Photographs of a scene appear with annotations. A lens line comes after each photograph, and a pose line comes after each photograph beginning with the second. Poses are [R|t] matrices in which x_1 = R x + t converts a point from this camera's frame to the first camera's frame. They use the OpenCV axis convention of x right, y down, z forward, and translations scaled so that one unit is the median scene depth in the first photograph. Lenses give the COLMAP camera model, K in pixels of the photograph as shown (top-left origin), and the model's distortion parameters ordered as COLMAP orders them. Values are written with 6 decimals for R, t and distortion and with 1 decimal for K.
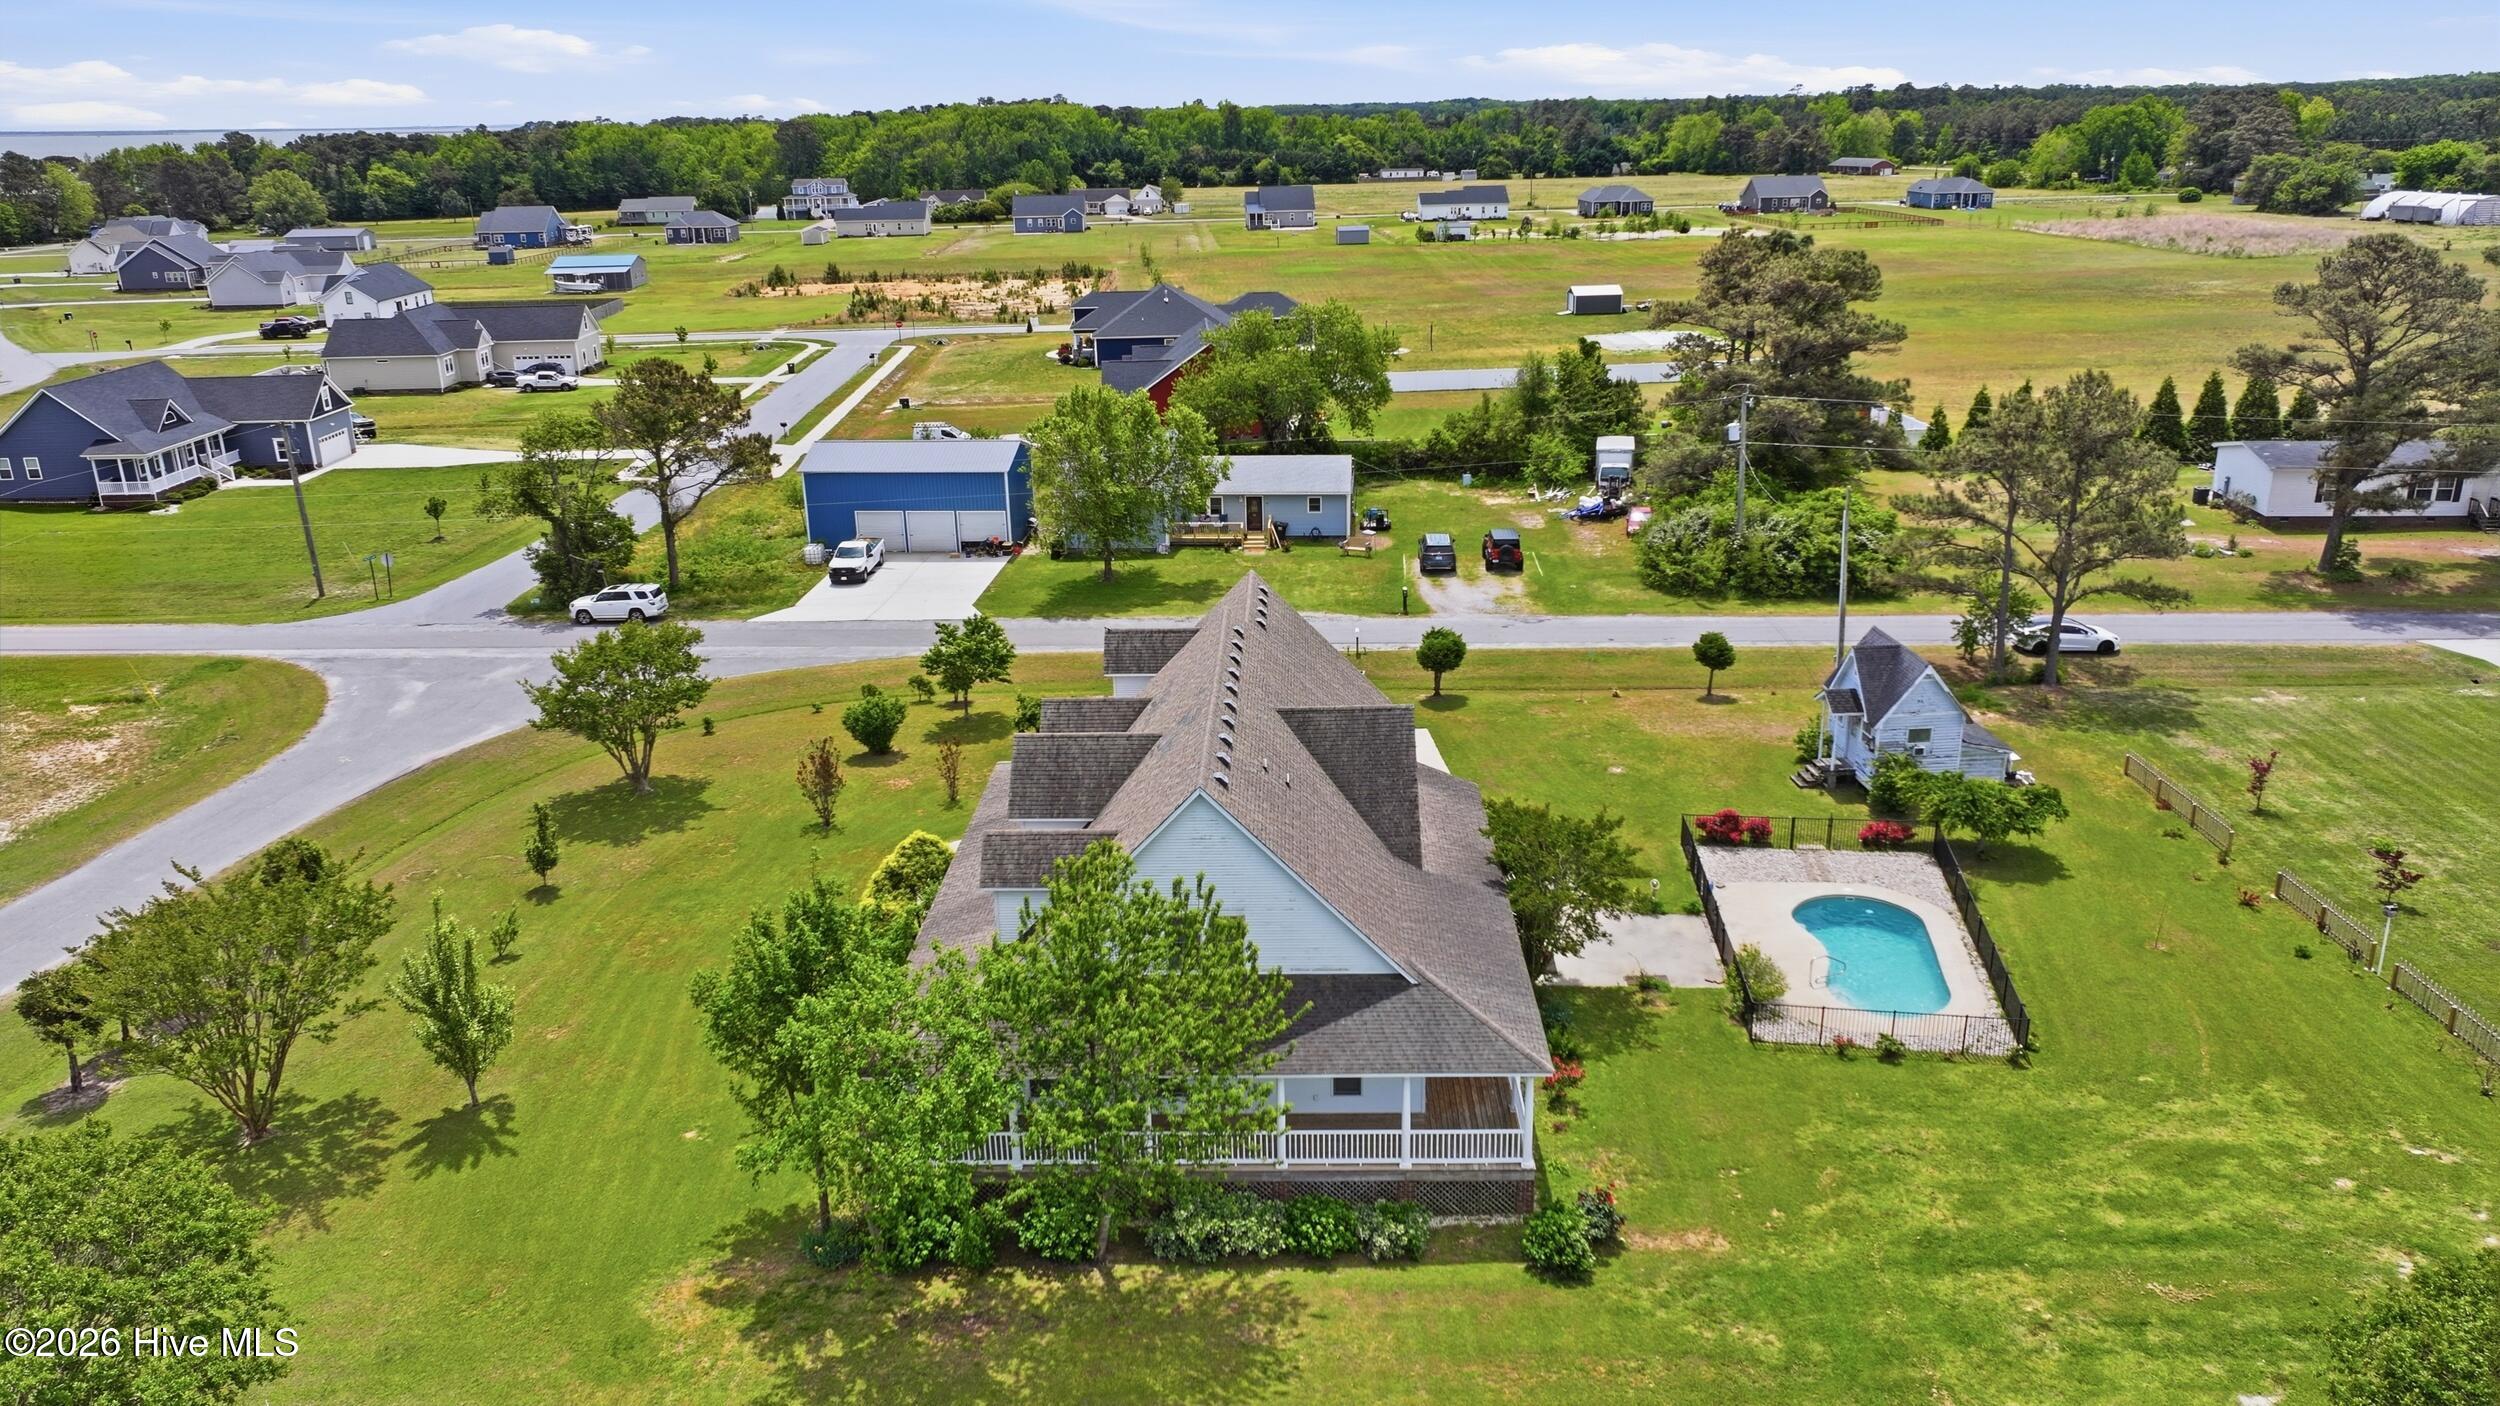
lens RADIAL K [[1747.4, 0, 1261.4], [0, 1747.4, 706.3], [0, 0, 1]] dist [-0.007962, 0.028006]
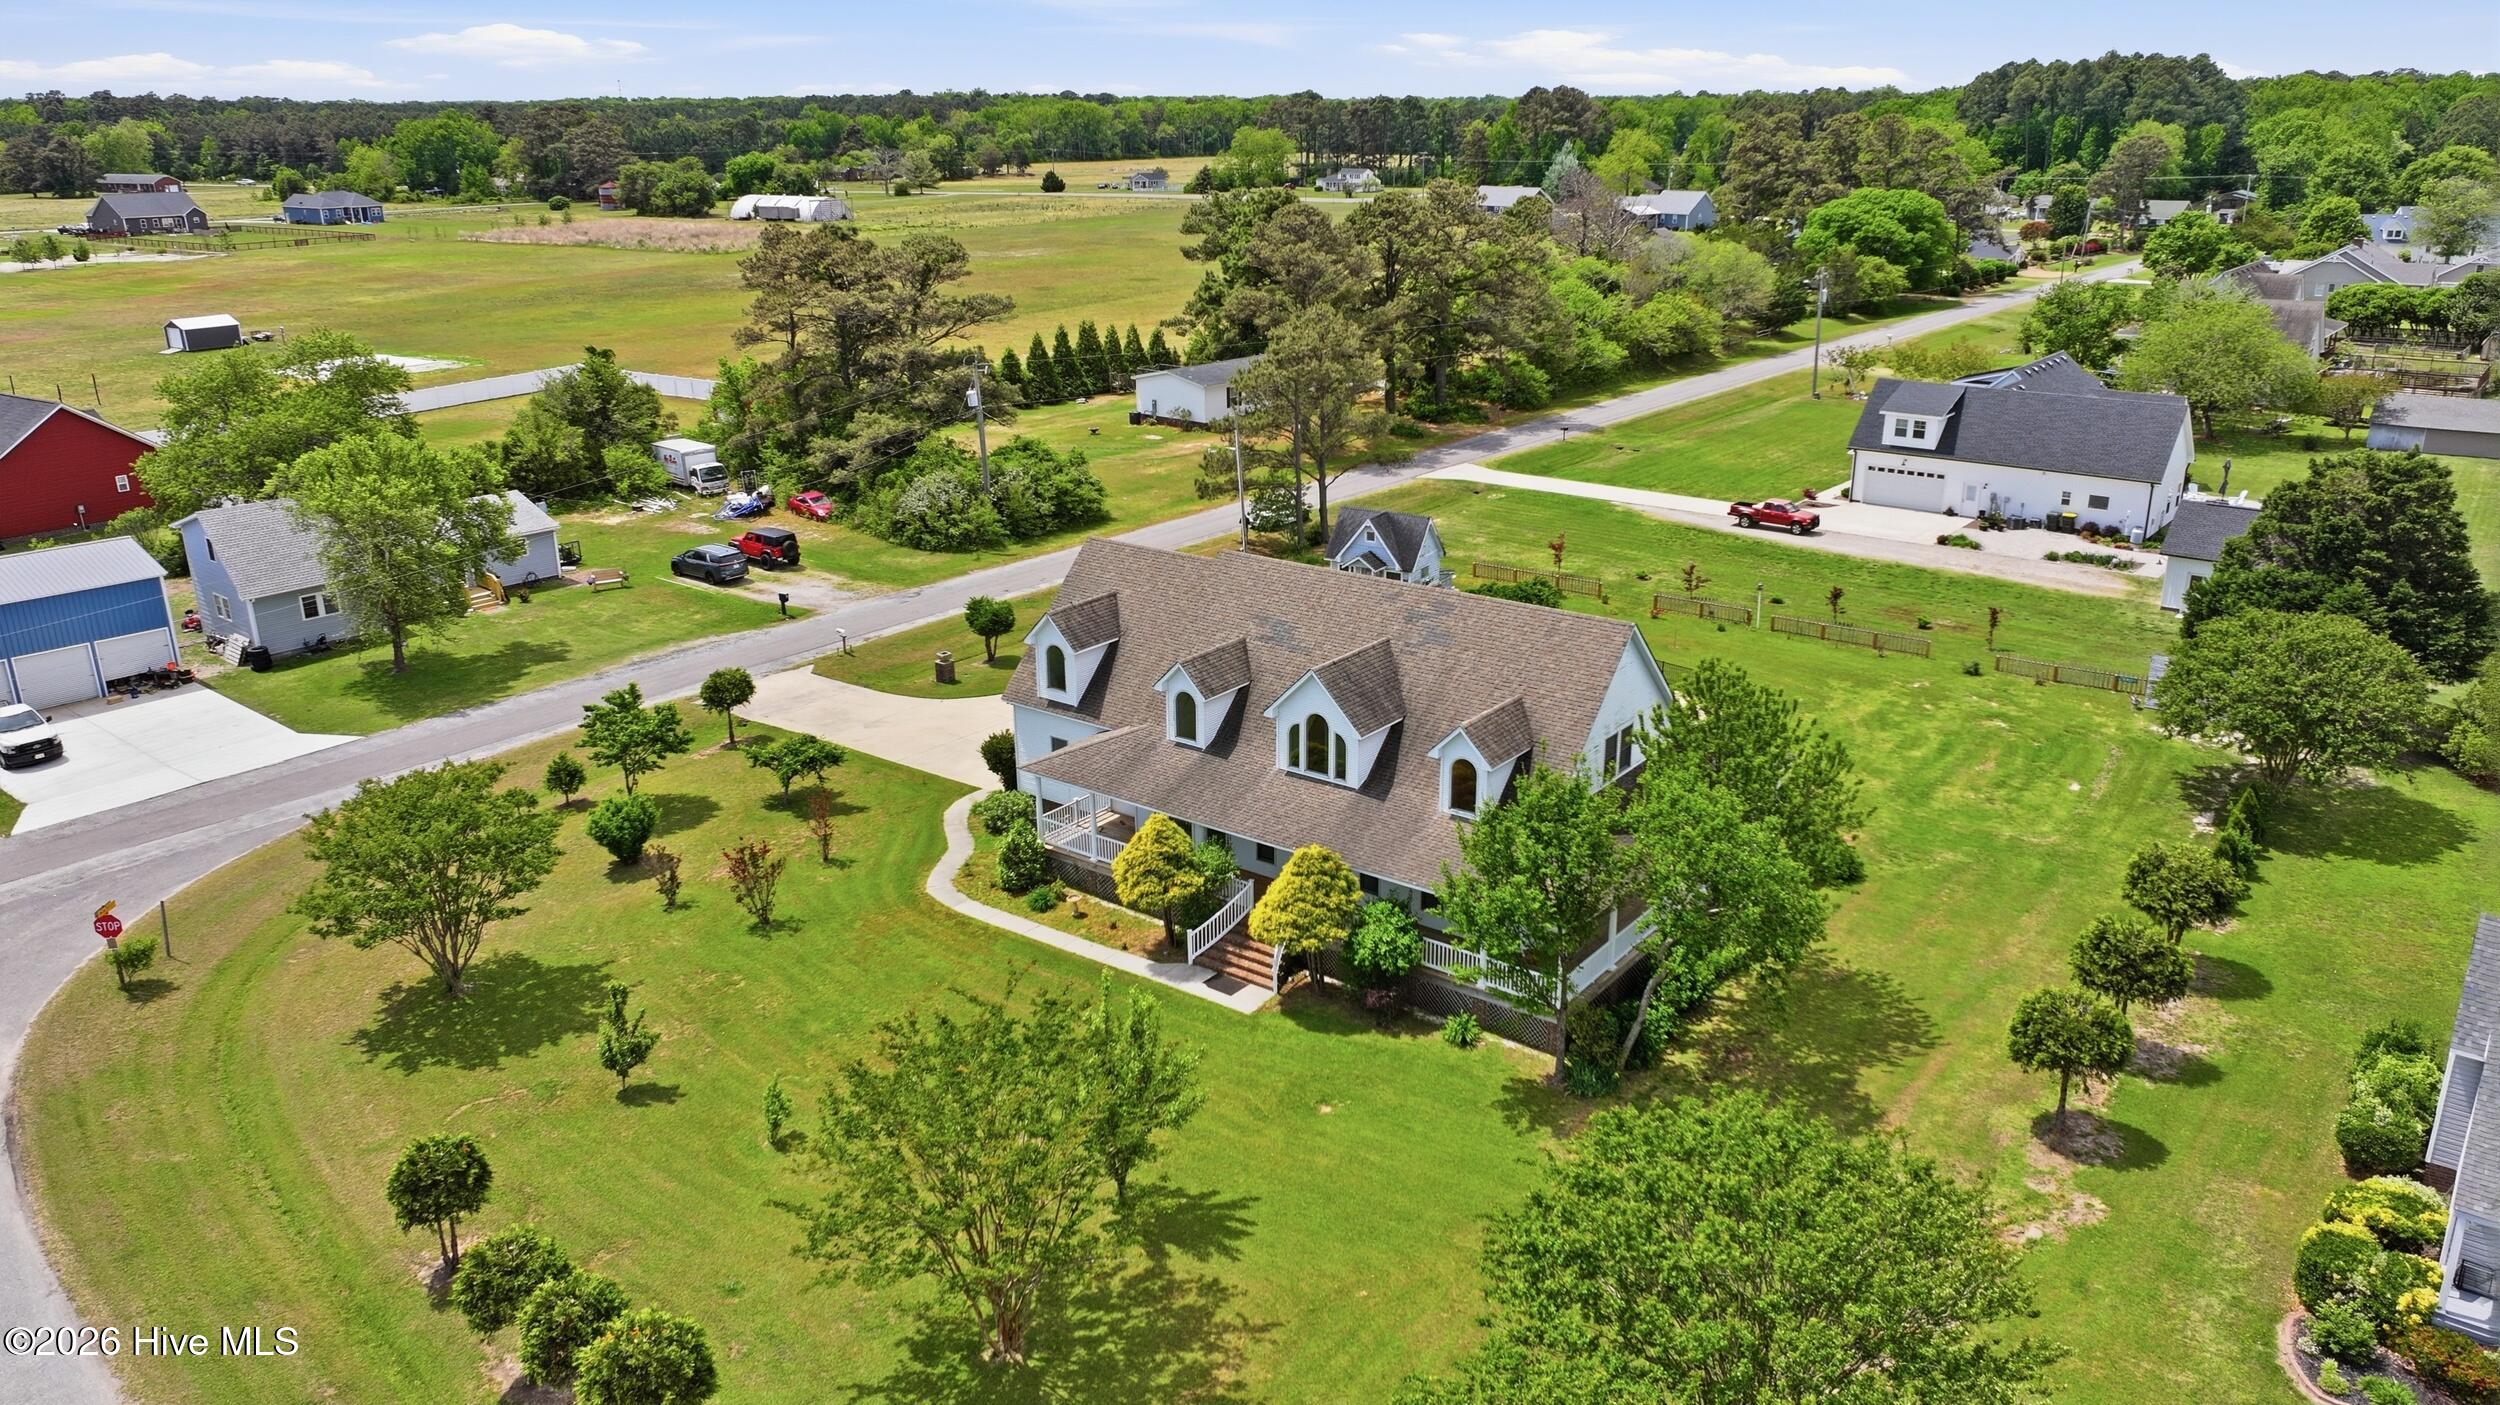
lens RADIAL K [[1747.4, 0, 1261.4], [0, 1747.4, 705.8], [0, 0, 1]] dist [-0.007962, 0.028006]
pose [[0.599601, -0.248400, 0.760773, -0.115951], [0.254803, 0.960396, 0.112757, -0.010774], [-0.758653, 0.126238, 0.639148, 0.039095]]
